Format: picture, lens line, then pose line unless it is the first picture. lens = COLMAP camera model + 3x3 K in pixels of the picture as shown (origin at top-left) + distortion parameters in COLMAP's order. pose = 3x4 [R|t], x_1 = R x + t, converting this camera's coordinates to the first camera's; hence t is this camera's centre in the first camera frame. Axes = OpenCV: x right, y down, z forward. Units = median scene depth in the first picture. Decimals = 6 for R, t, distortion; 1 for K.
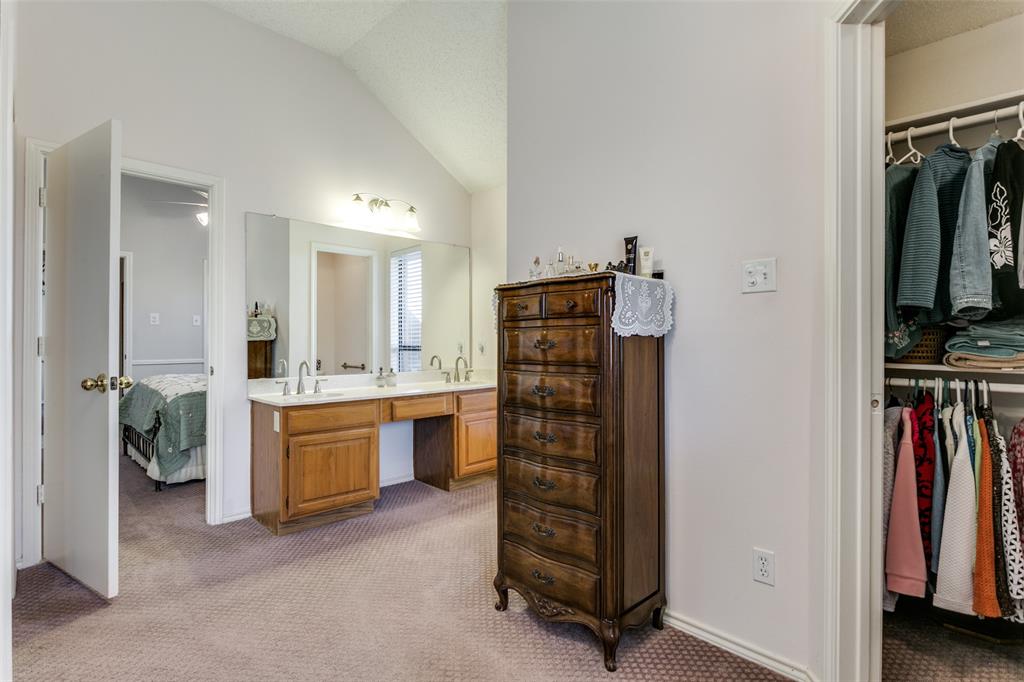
lens RADIAL K [[502.2, 0, 509.0], [0, 502.2, 340.6], [0, 0, 1]] dist [0.002175, 0.001997]
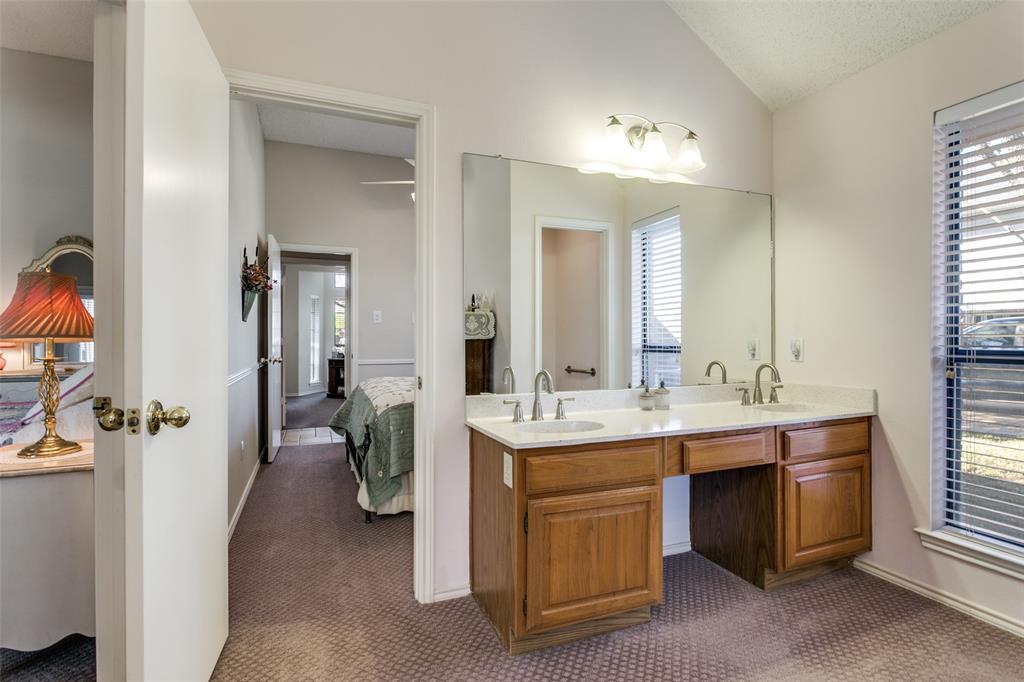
lens RADIAL K [[502.2, 0, 512.5], [0, 502.2, 340.0], [0, 0, 1]] dist [0.002175, 0.001997]
pose [[0.927803, -0.001305, -0.373068, -0.173541], [0.001841, 0.999998, 0.001079, 0.000382], [0.373065, -0.001688, 0.927804, 0.328832]]
